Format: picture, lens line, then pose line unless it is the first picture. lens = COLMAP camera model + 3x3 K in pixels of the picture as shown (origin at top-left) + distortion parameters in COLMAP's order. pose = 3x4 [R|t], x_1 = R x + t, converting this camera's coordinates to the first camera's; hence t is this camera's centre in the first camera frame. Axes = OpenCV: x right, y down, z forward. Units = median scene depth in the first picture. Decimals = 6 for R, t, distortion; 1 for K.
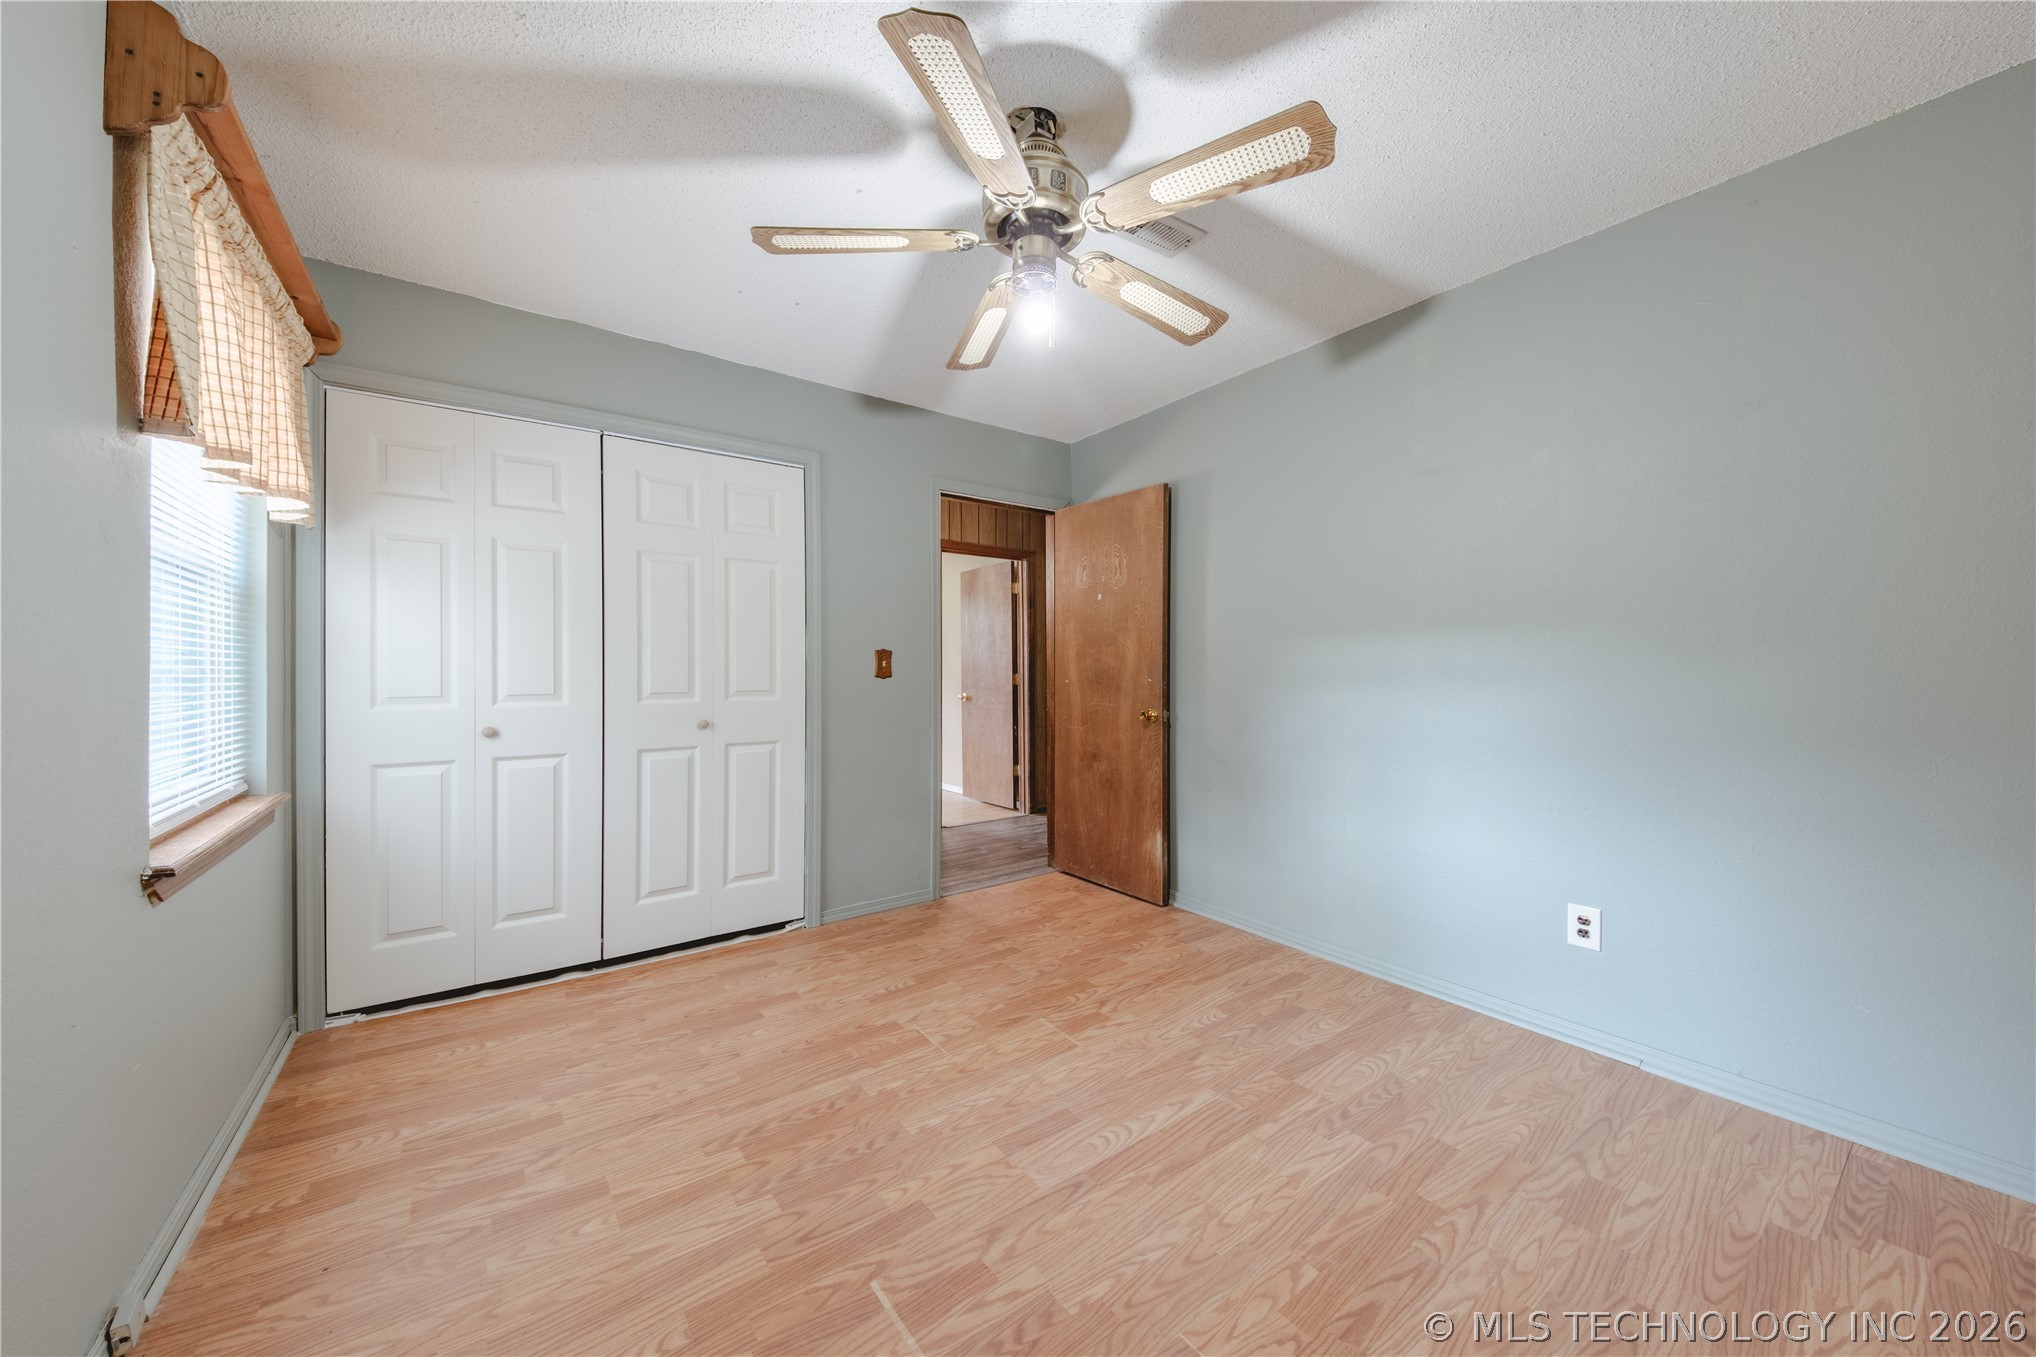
lens RADIAL K [[700.6, 0, 1010.4], [0, 700.6, 673.3], [0, 0, 1]] dist [-0.004259, -0.001593]
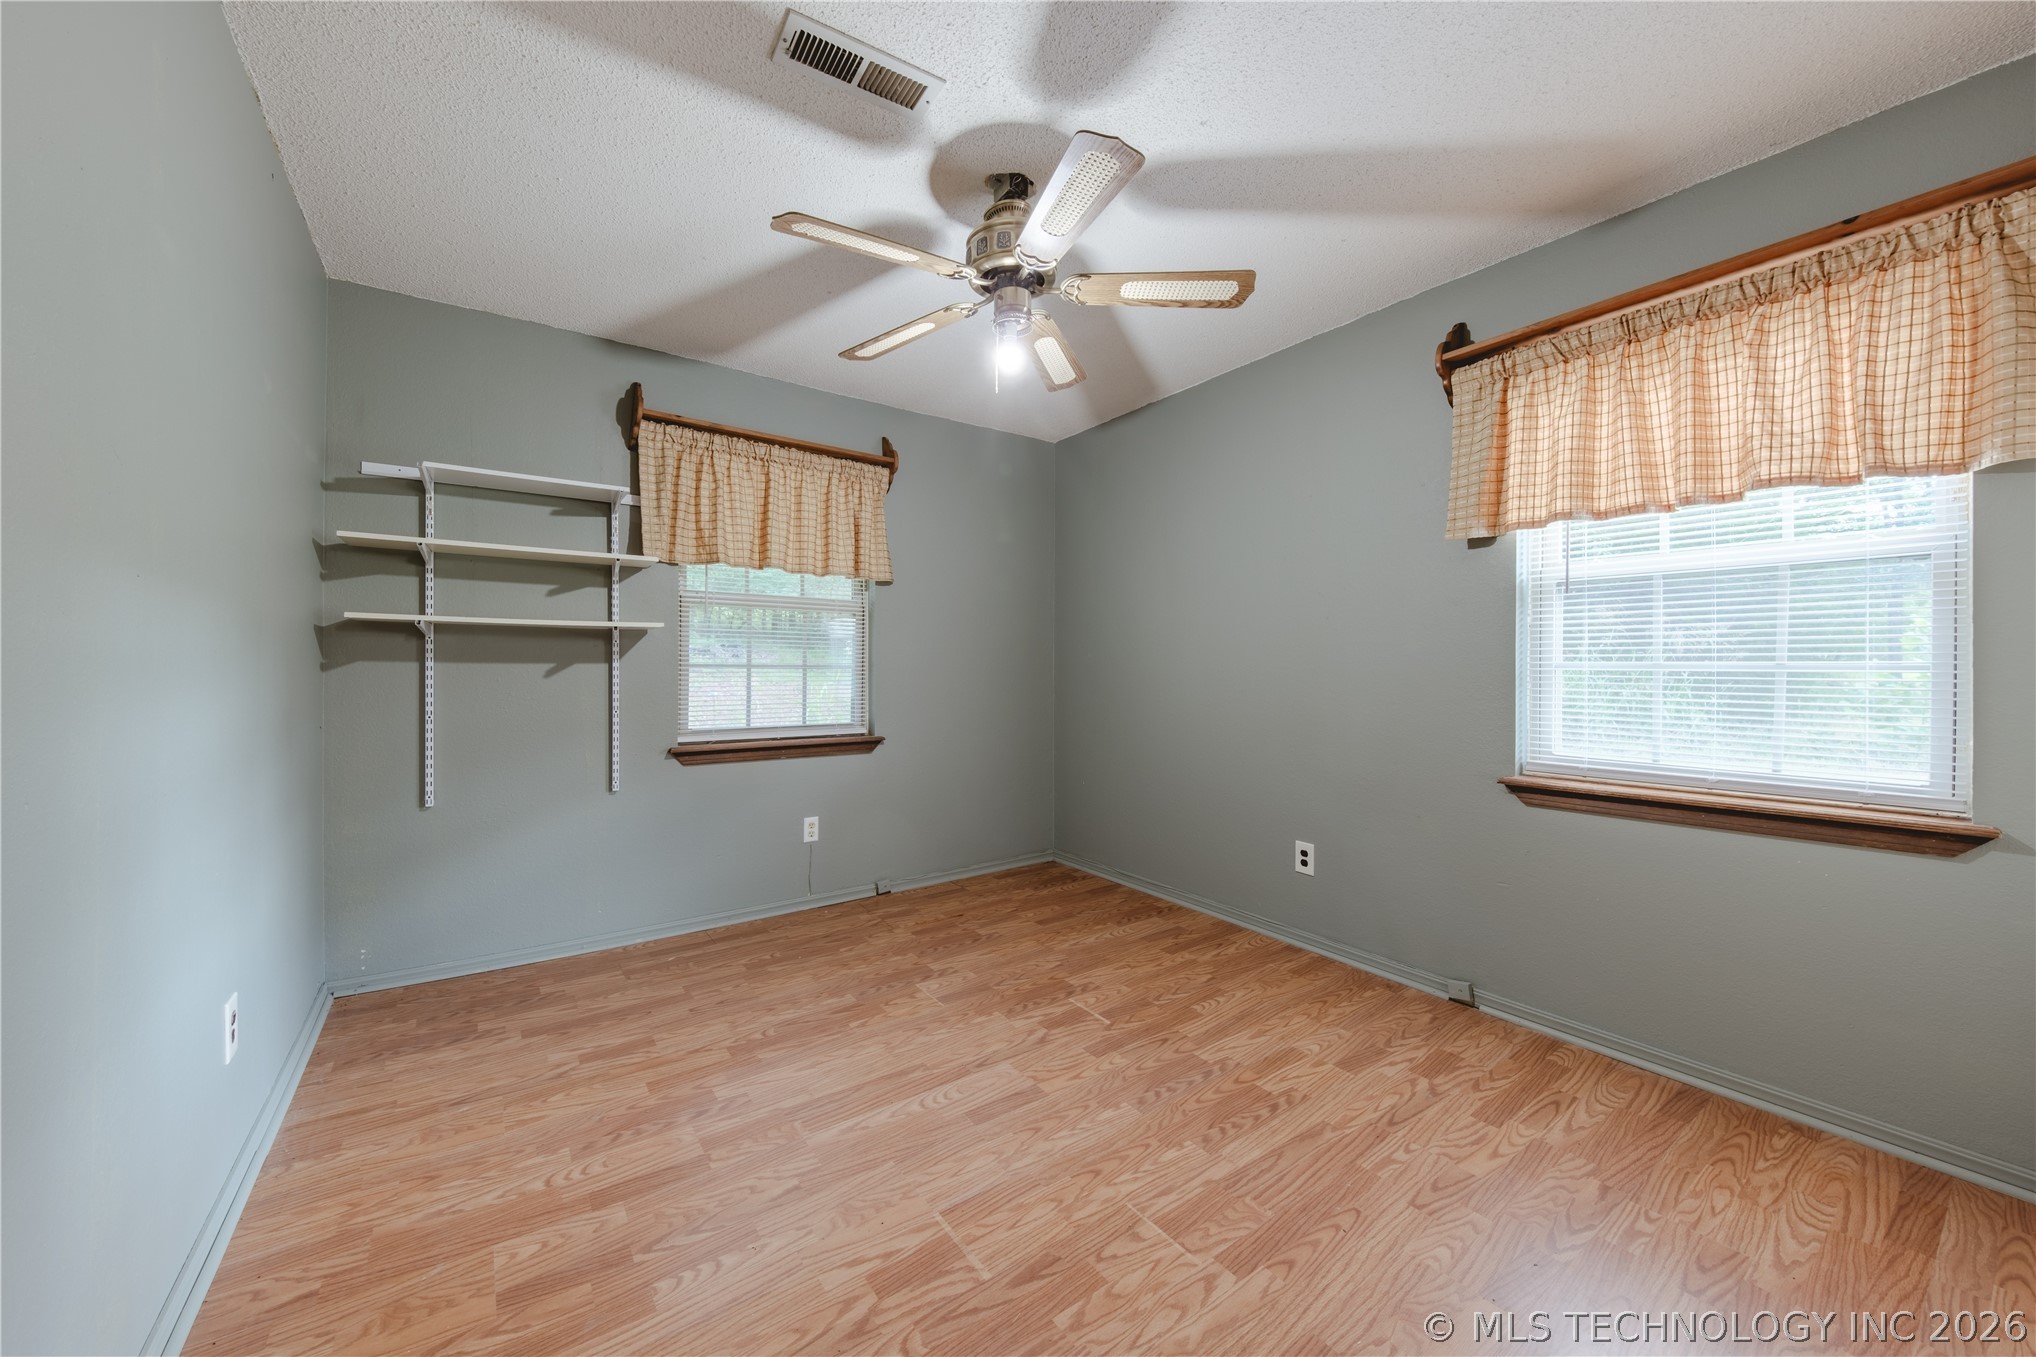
lens RADIAL K [[700.6, 0, 1021.2], [0, 700.6, 671.4], [0, 0, 1]] dist [-0.004259, -0.001593]
pose [[-0.999973, -0.003199, -0.006688, 0.027668], [-0.003249, 0.999967, 0.007474, -0.011168], [0.006664, 0.007496, -0.999950, 2.049170]]
